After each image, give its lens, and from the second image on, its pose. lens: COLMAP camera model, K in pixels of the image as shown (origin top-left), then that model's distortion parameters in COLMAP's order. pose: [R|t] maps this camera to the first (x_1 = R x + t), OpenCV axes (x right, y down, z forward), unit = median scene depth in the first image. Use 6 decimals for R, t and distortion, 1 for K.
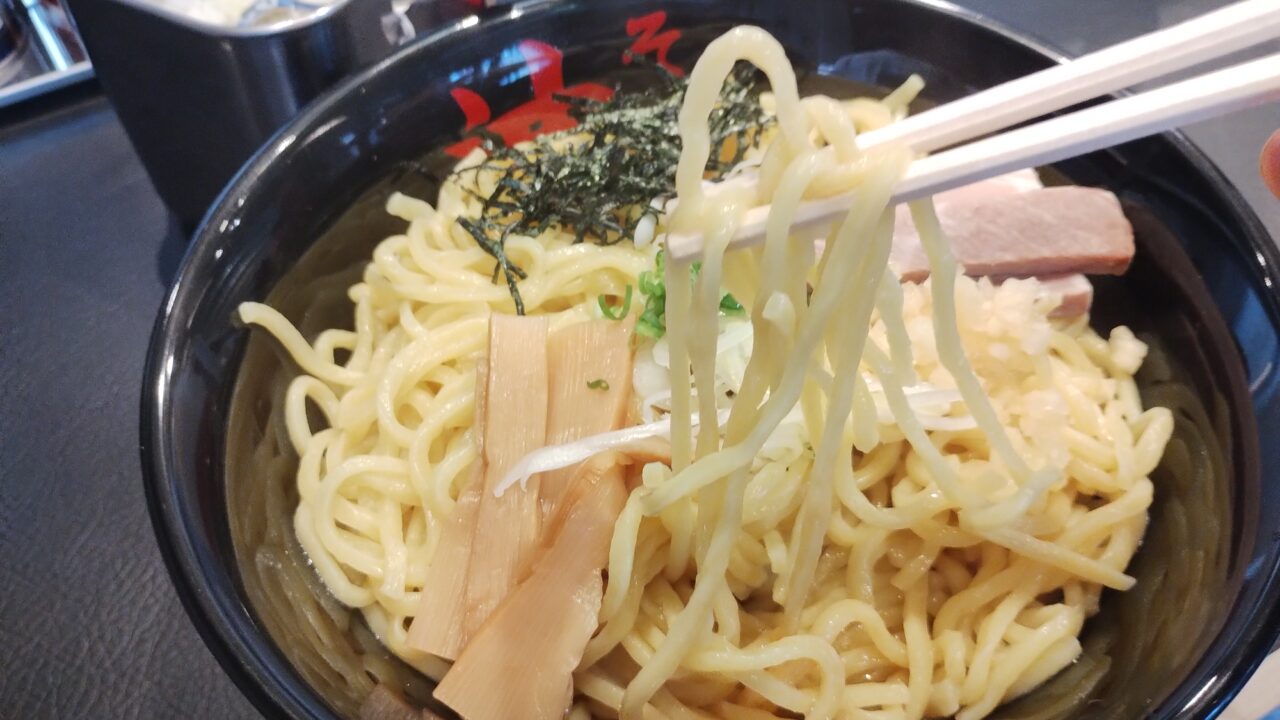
lens RADIAL K [[988.0, 0, 669.9], [0, 988.0, 360.2], [0, 0, 1]] dist [-0.005917, -0.001858]
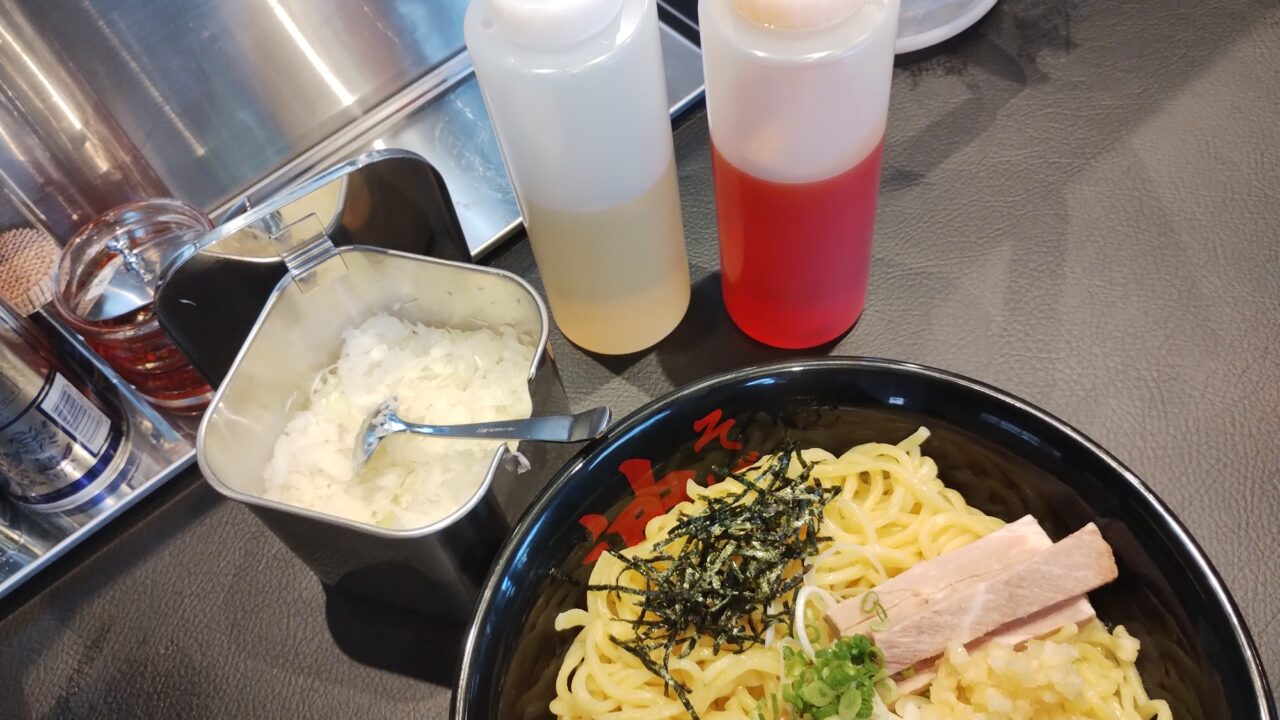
lens RADIAL K [[988.0, 0, 669.9], [0, 988.0, 360.2], [0, 0, 1]] dist [-0.005917, -0.001858]
pose [[0.972642, -0.223338, 0.063934, -0.164451], [0.218427, 0.972915, 0.075664, -0.649315], [-0.079101, -0.059629, 0.995082, -0.314463]]
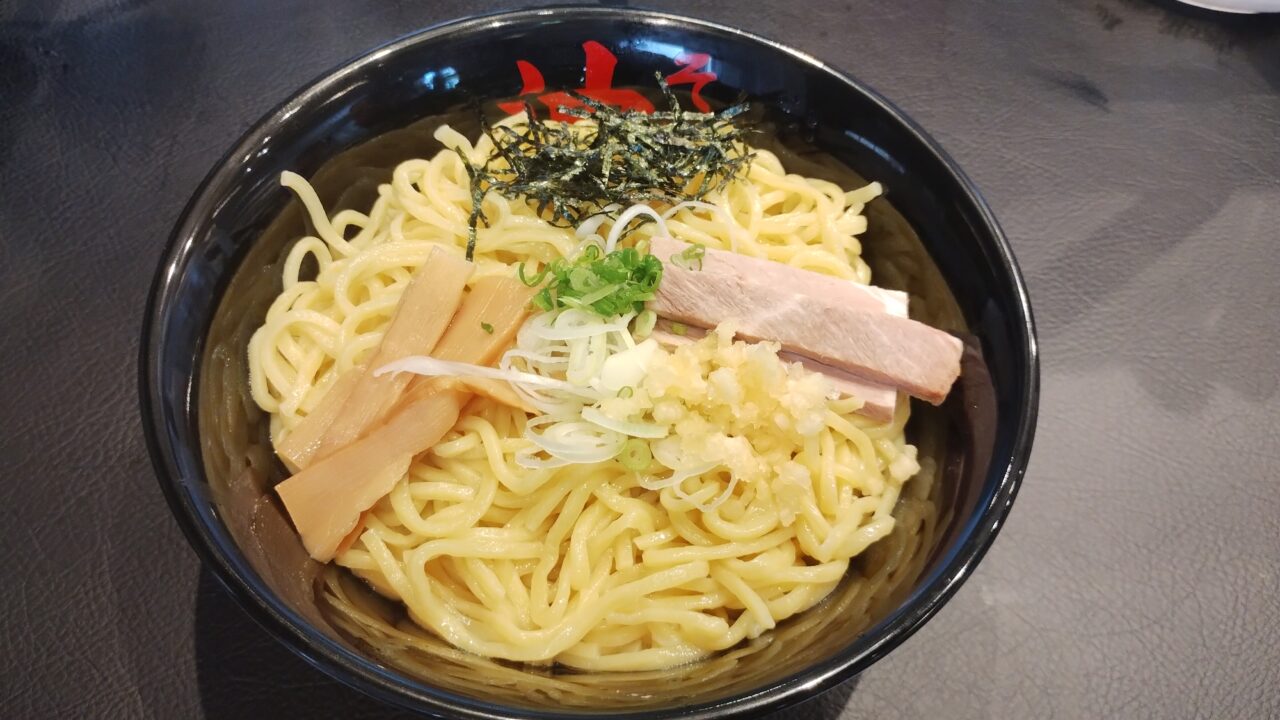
lens RADIAL K [[988.0, 0, 669.9], [0, 988.0, 360.2], [0, 0, 1]] dist [-0.005917, -0.001858]
pose [[0.914203, 0.379238, -0.142871, 0.324865], [-0.367363, 0.924362, 0.102953, -0.146372], [0.171108, -0.041635, 0.984372, -0.235298]]
